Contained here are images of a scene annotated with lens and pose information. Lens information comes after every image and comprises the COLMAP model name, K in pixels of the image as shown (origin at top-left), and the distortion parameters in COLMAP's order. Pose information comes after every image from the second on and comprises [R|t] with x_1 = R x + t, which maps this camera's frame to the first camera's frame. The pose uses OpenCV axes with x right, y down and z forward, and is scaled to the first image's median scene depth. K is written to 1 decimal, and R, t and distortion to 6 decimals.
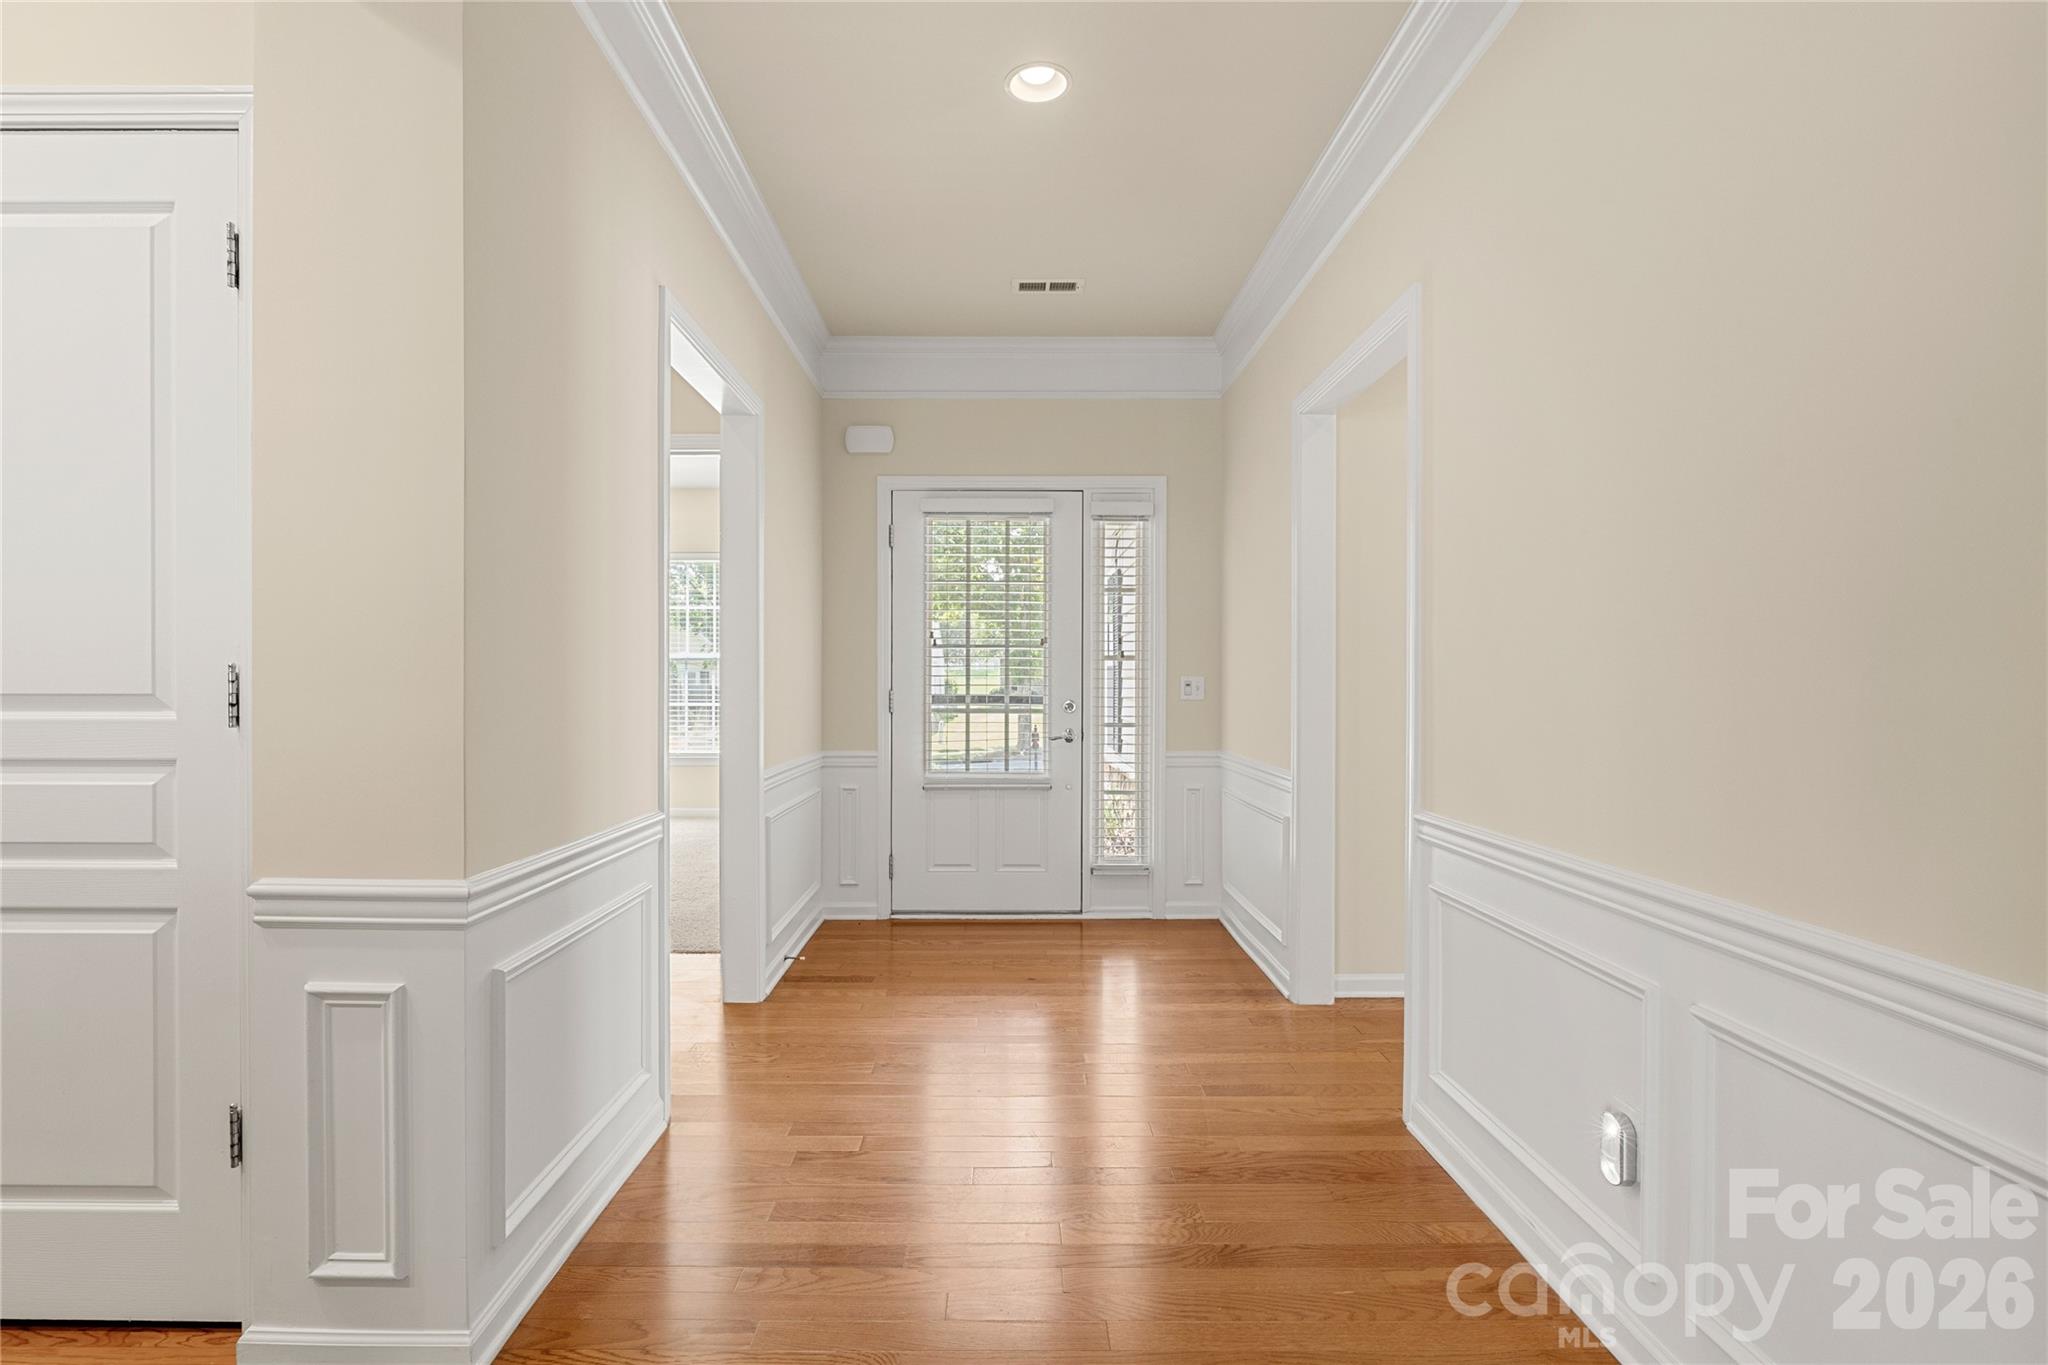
lens RADIAL K [[978.5, 0, 1024.0], [0, 978.5, 682.5], [0, 0, 1]] dist [-0.005123, -0.000386]
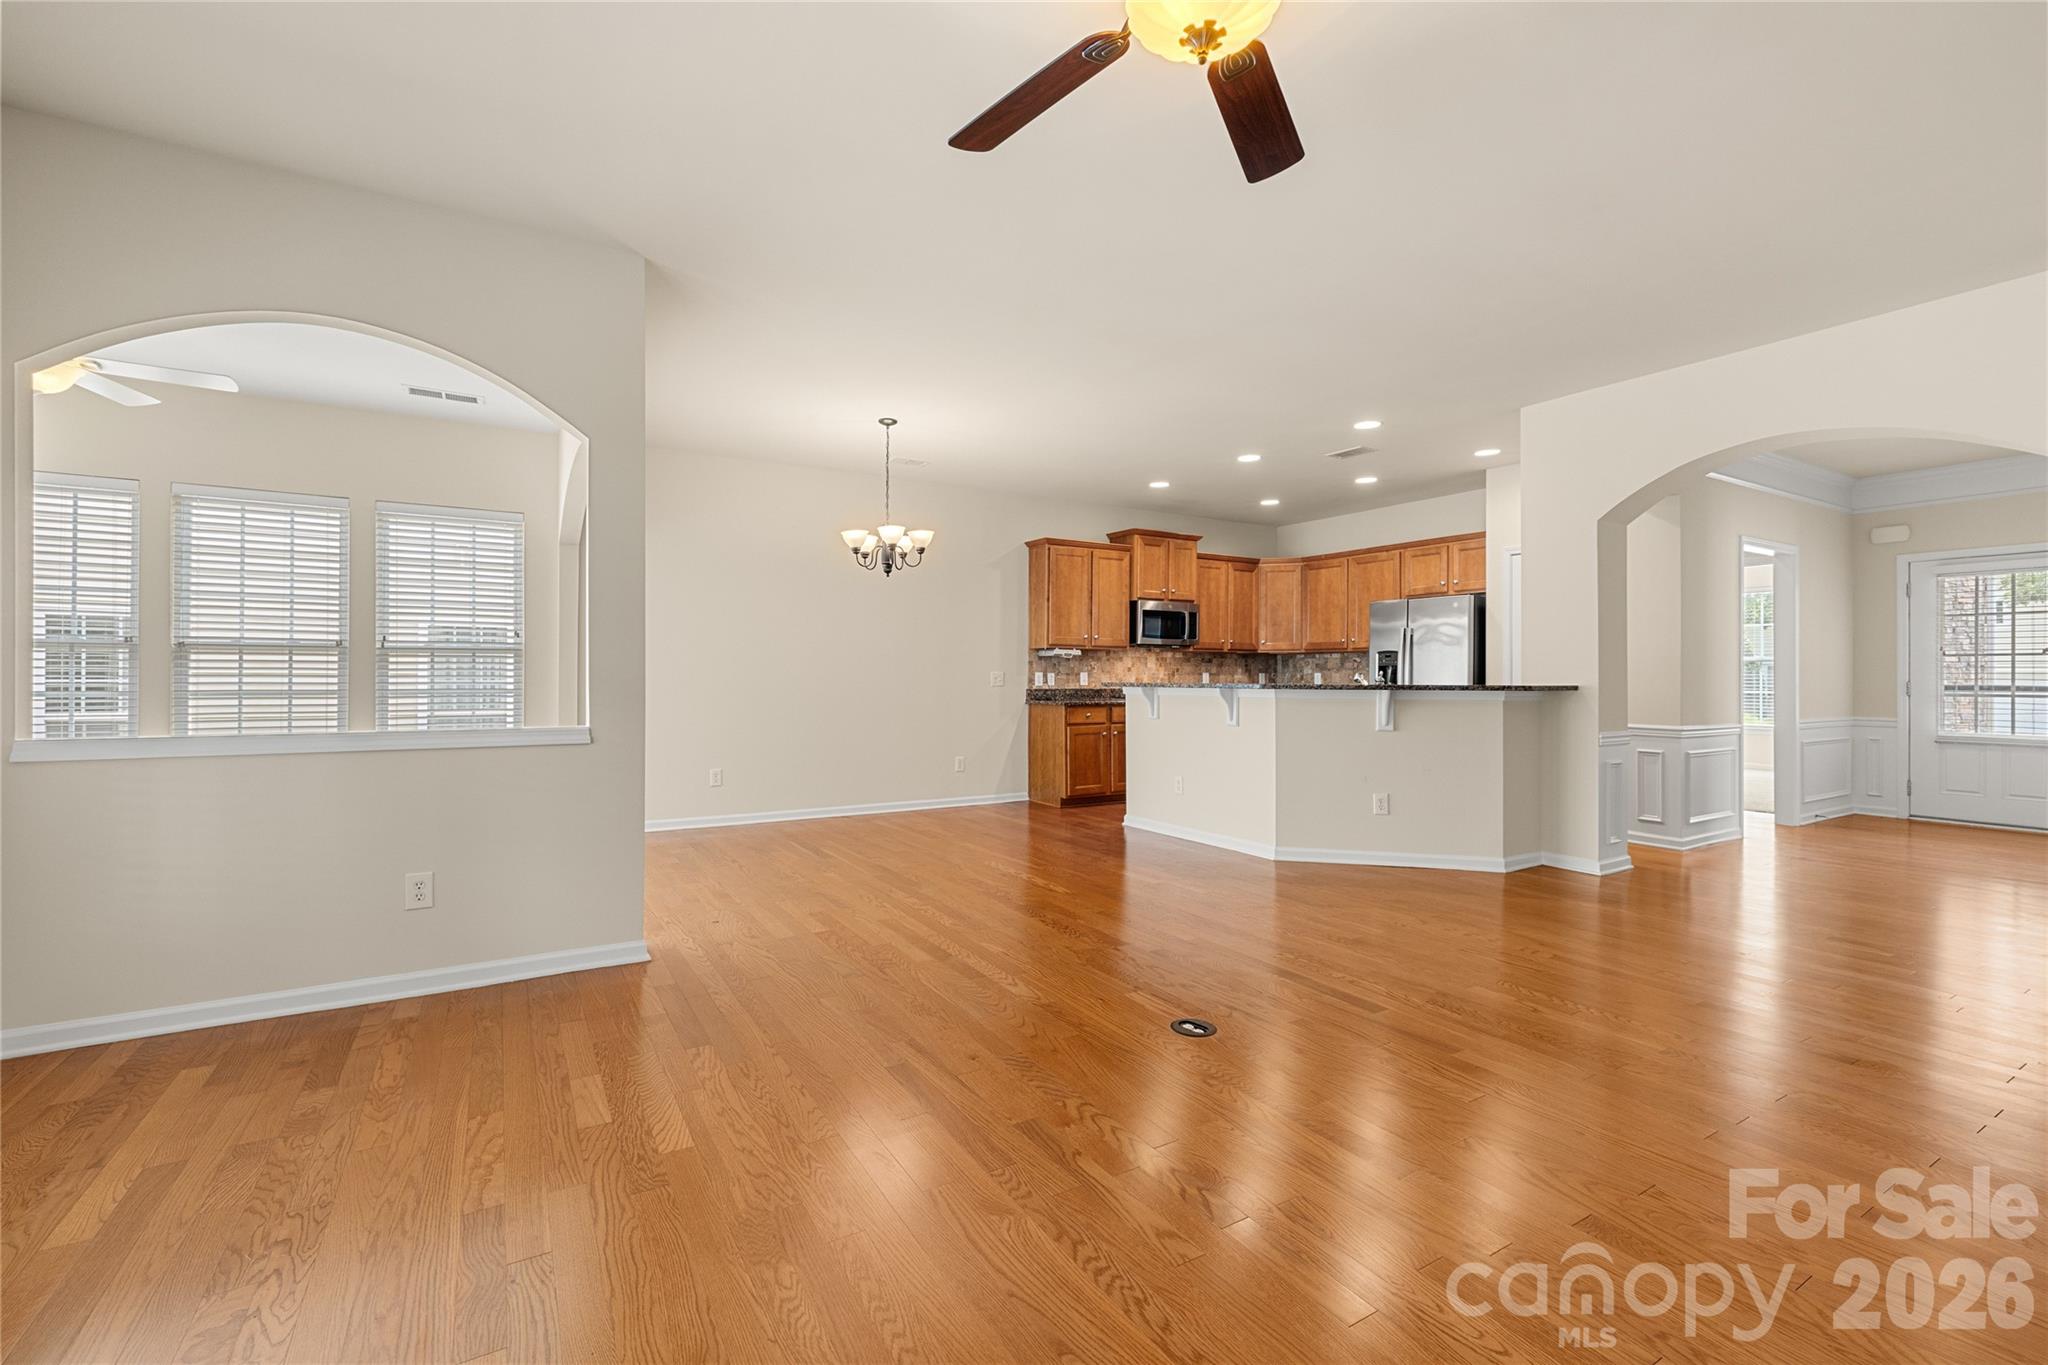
lens RADIAL K [[873.3, 0, 1019.6], [0, 873.3, 675.9], [0, 0, 1]] dist [0.000877, 0.000411]
pose [[0.495796, -0.001144, -0.868438, 0.412083], [0.003836, 0.999992, 0.000873, -0.009912], [0.868431, -0.003764, 0.495796, -1.070149]]
